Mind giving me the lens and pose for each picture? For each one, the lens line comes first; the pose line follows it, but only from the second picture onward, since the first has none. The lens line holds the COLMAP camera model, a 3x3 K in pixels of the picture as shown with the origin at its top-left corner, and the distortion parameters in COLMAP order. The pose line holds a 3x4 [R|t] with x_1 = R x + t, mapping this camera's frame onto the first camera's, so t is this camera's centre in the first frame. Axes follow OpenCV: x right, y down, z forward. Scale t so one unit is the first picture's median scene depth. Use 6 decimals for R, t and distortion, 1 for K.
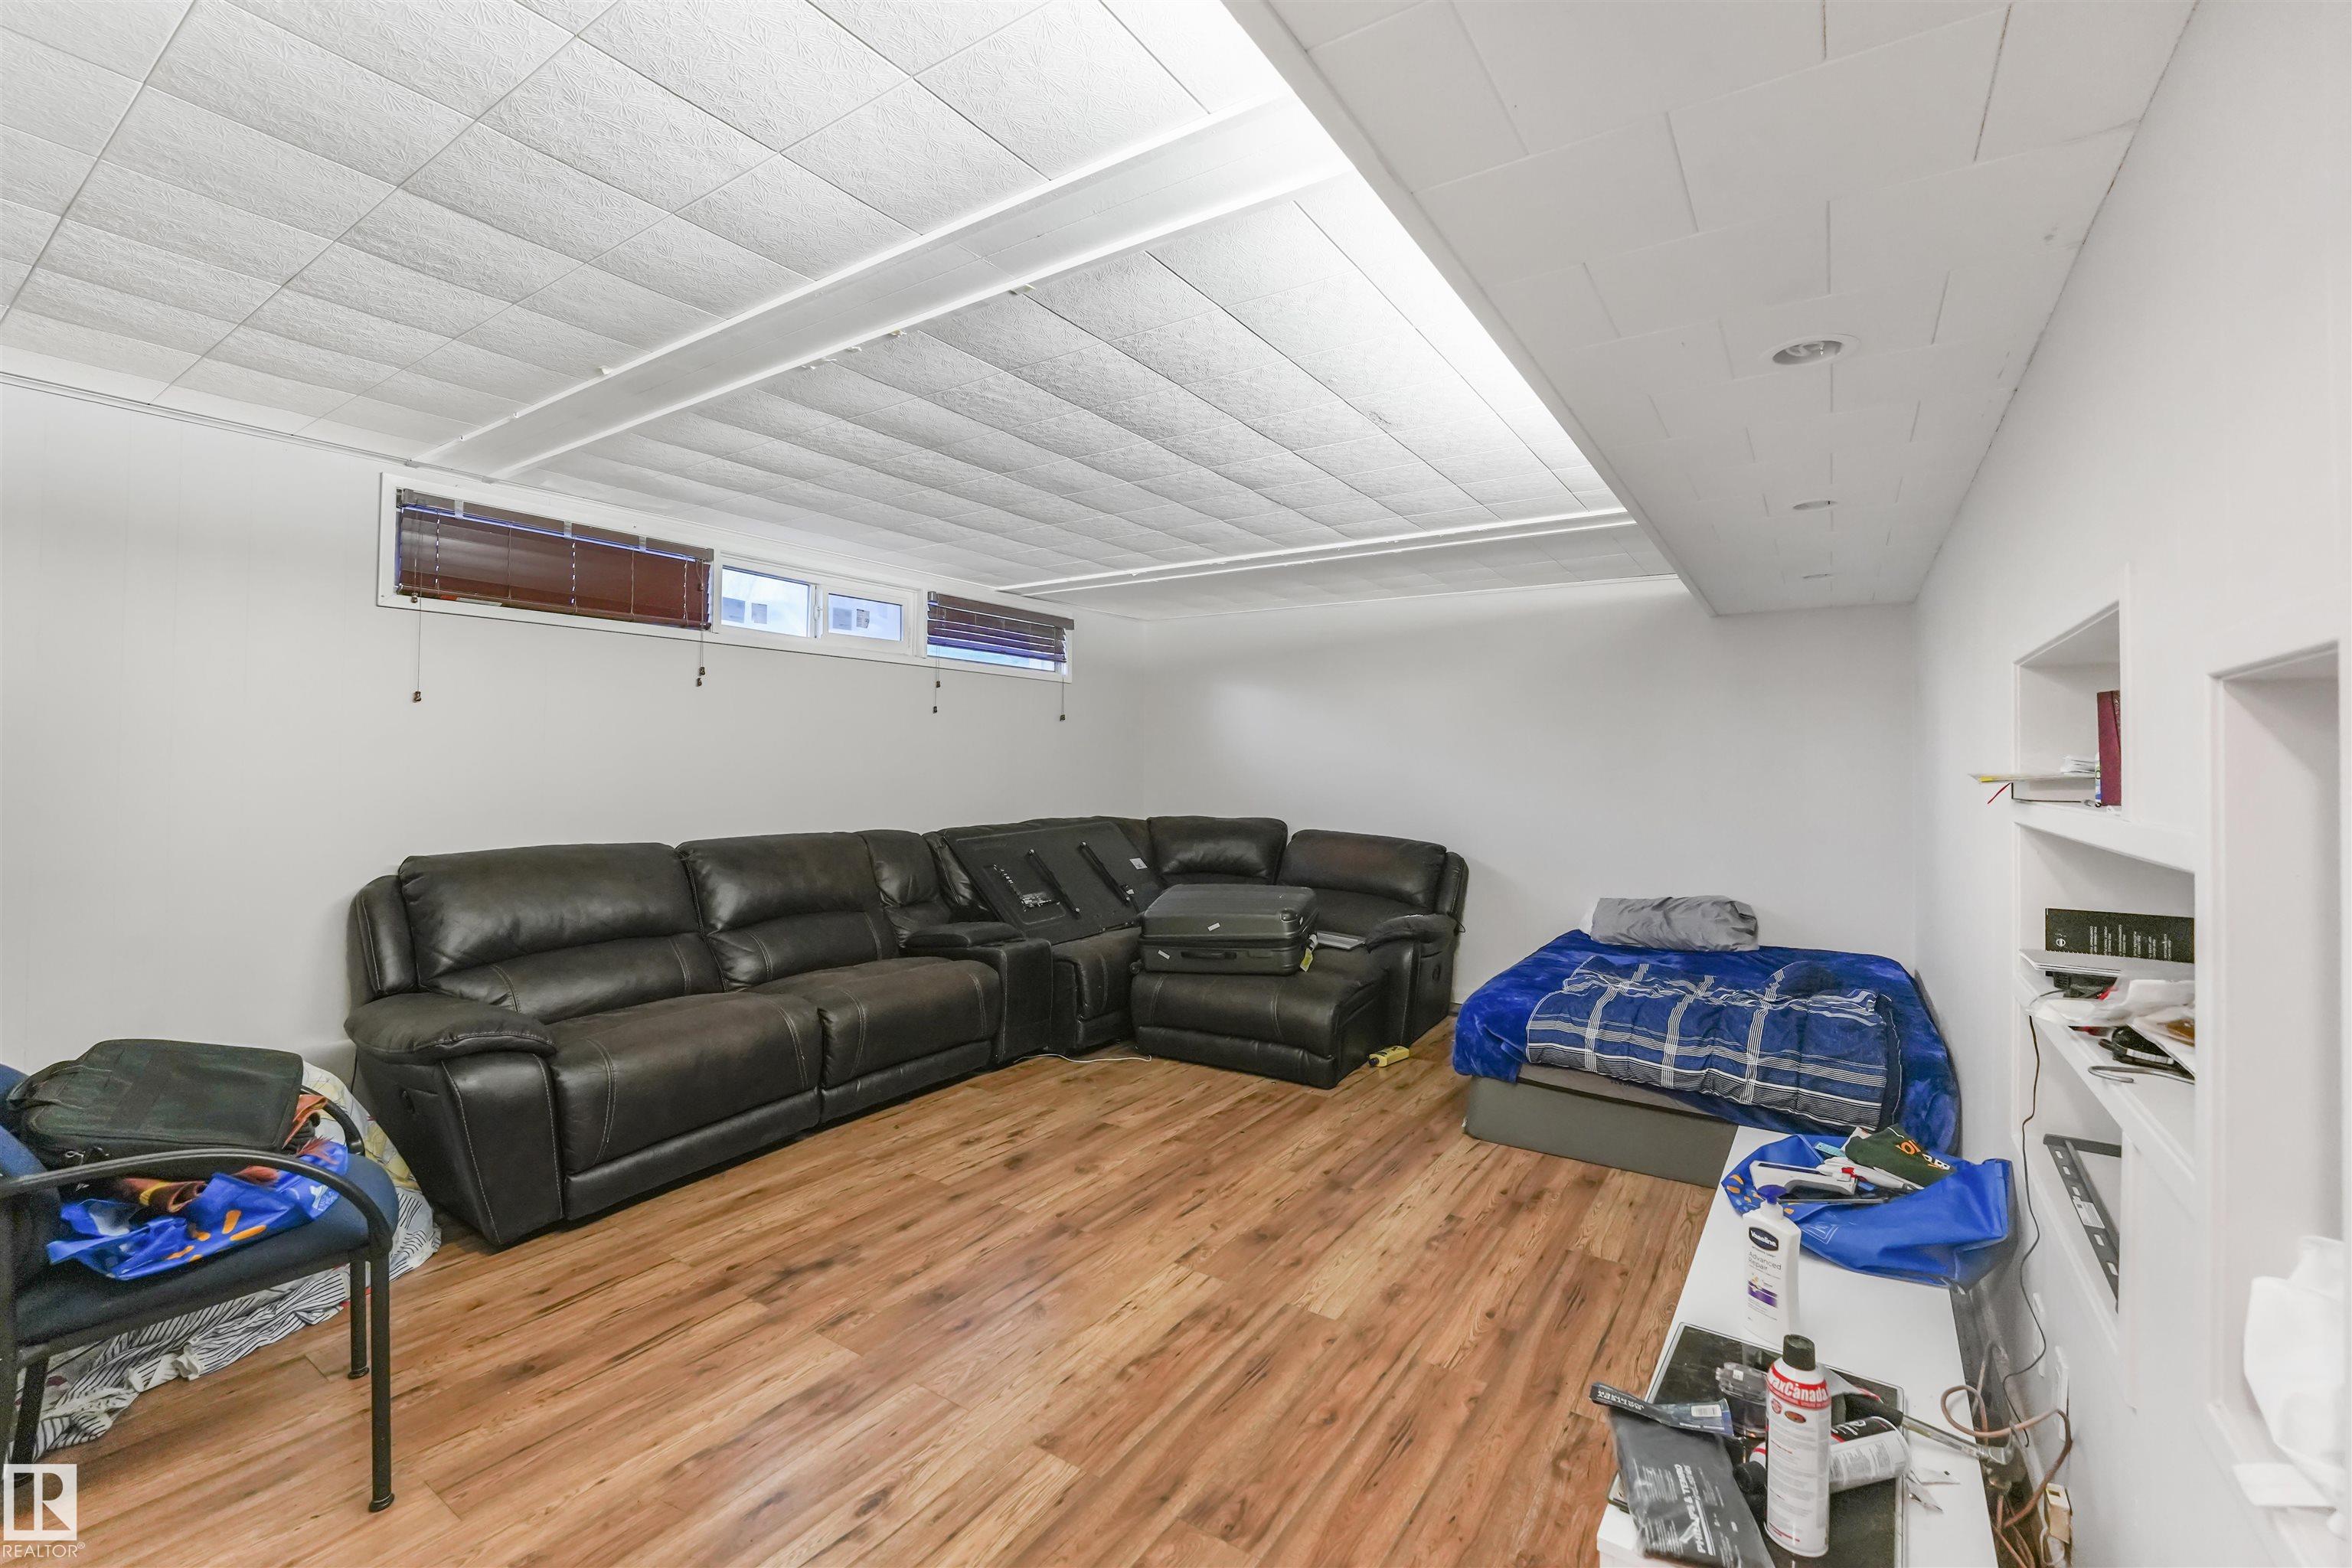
lens RADIAL K [[976.0, 0, 1180.1], [0, 976.0, 757.8], [0, 0, 1]] dist [-0.001299, 0.000018]
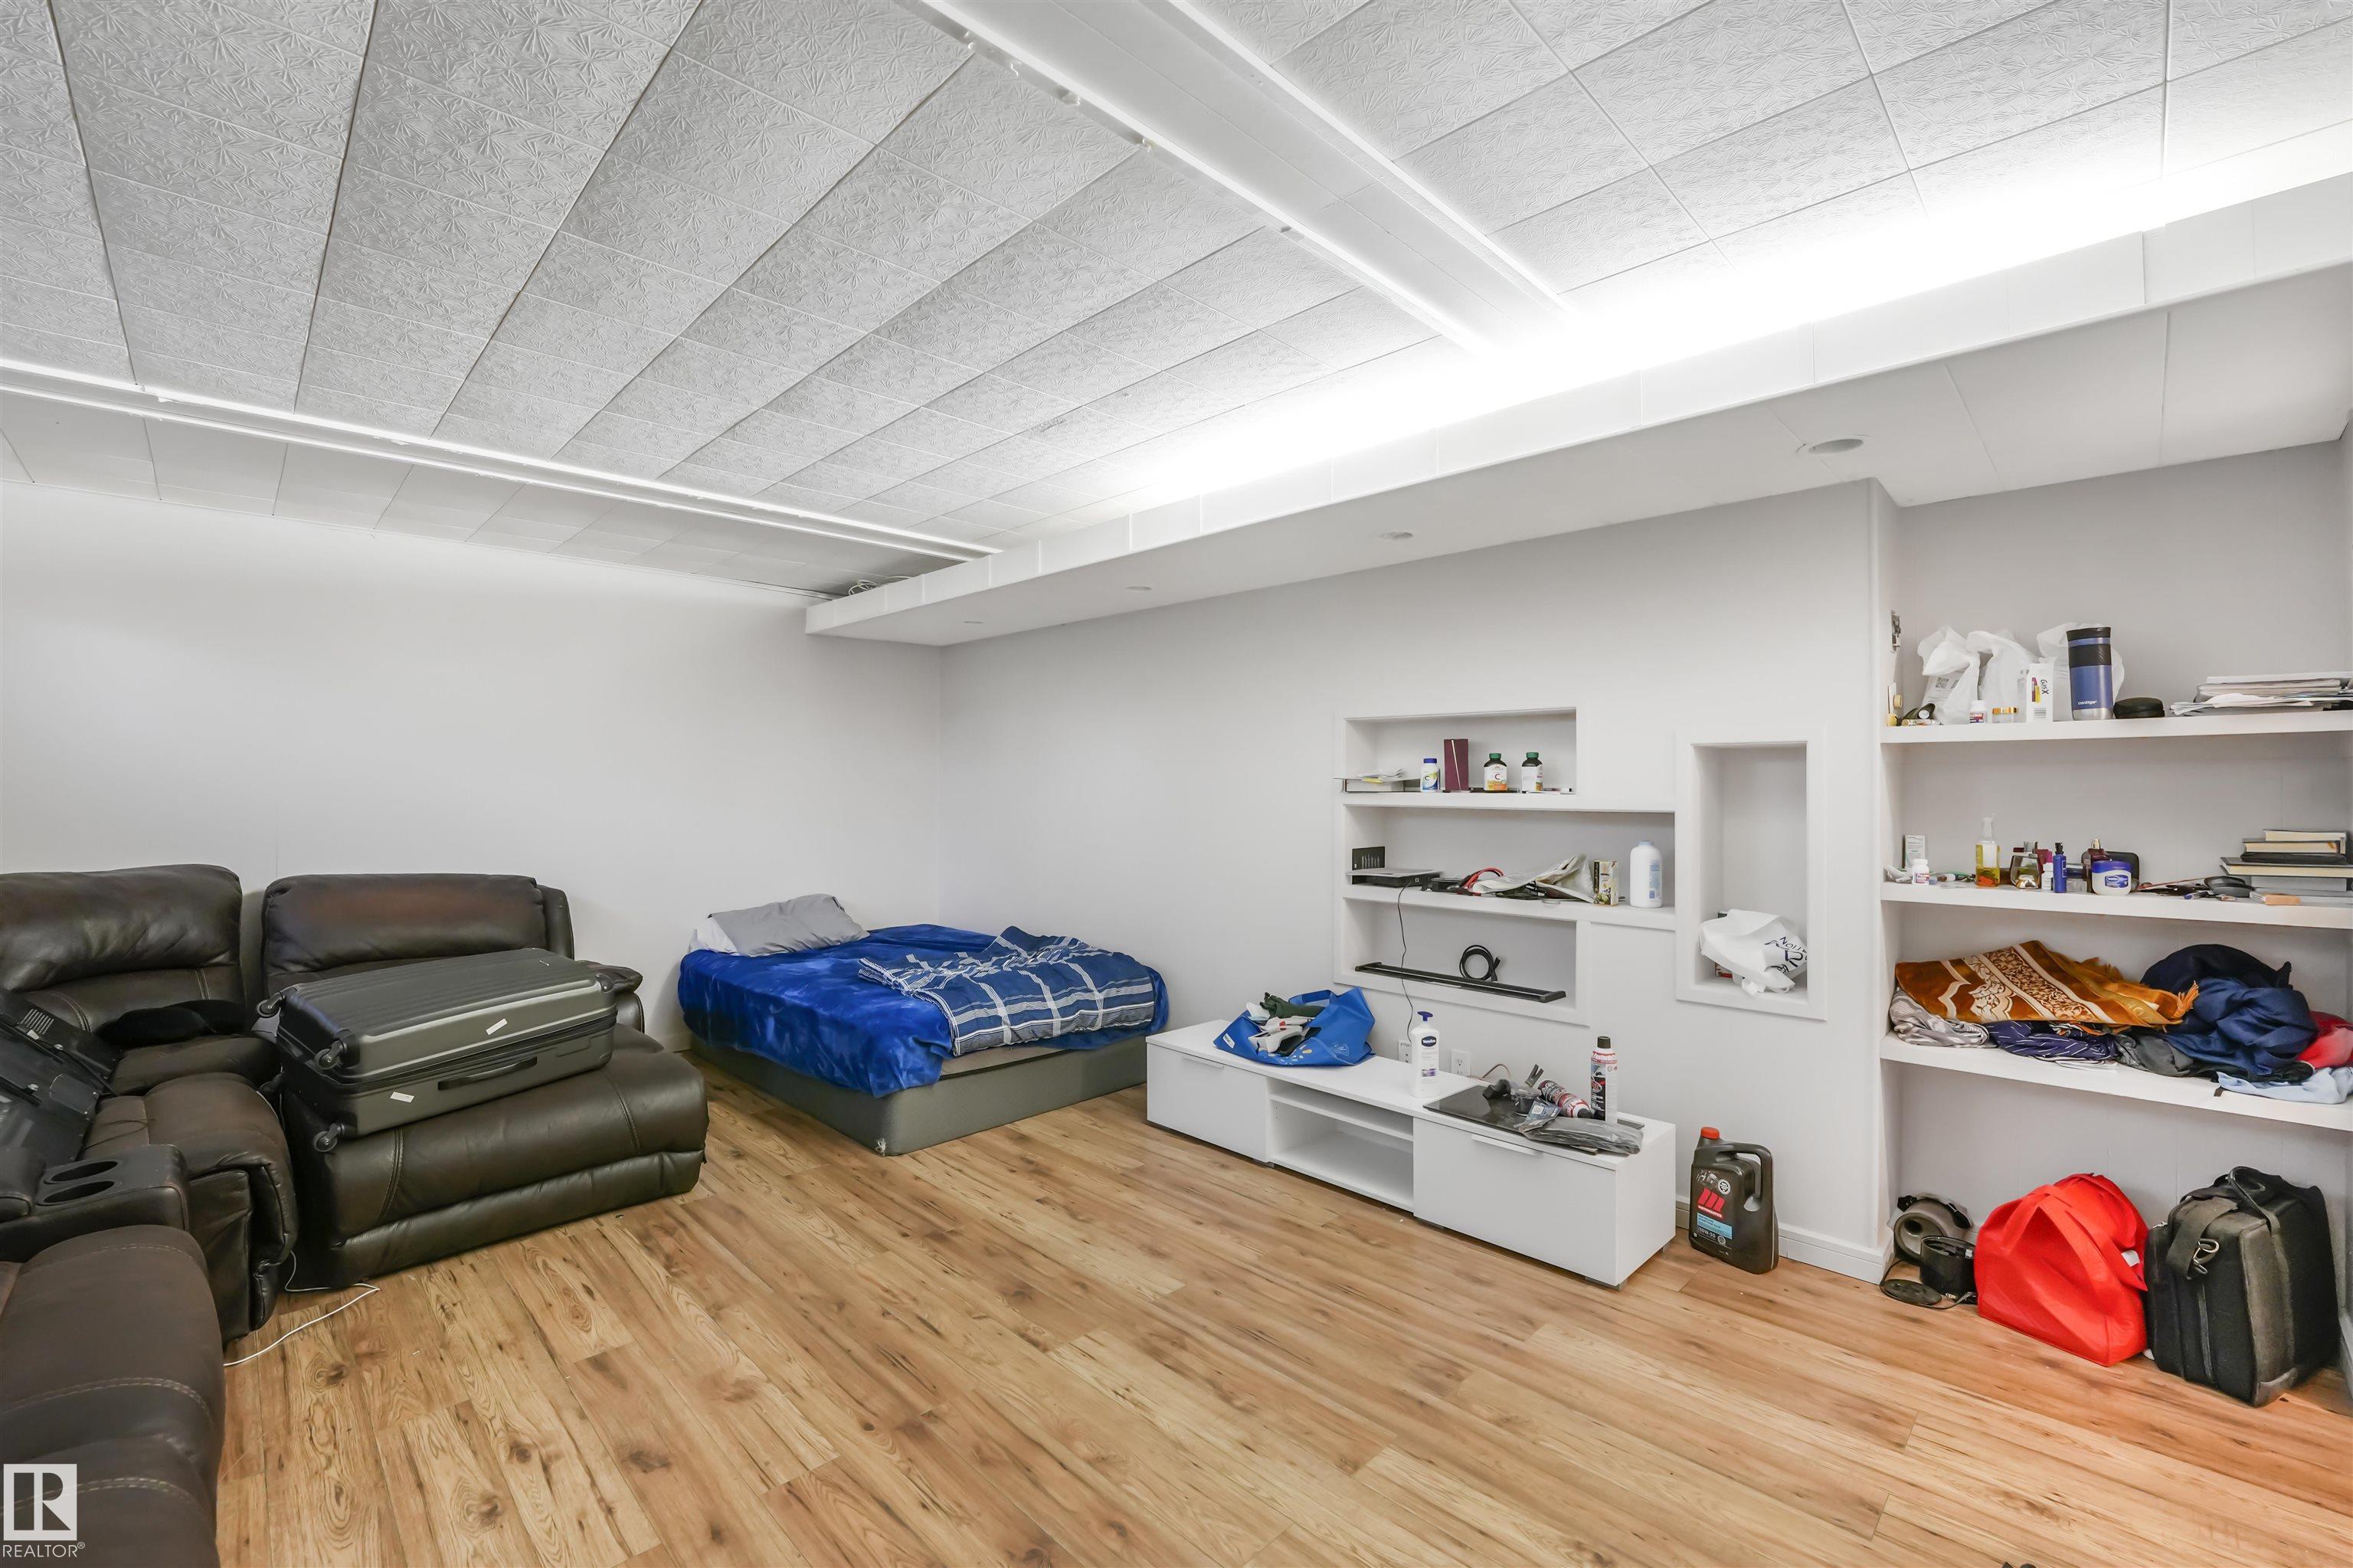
lens RADIAL K [[1001.0, 0, 1176.5], [0, 1001.0, 784.0], [0, 0, 1]] dist [-0.026305, 0.000152]
pose [[0.203646, -0.009304, 0.979000, -0.660739], [-0.006095, 0.999923, 0.010770, 0.006579], [-0.979026, -0.008160, 0.203573, 0.569198]]
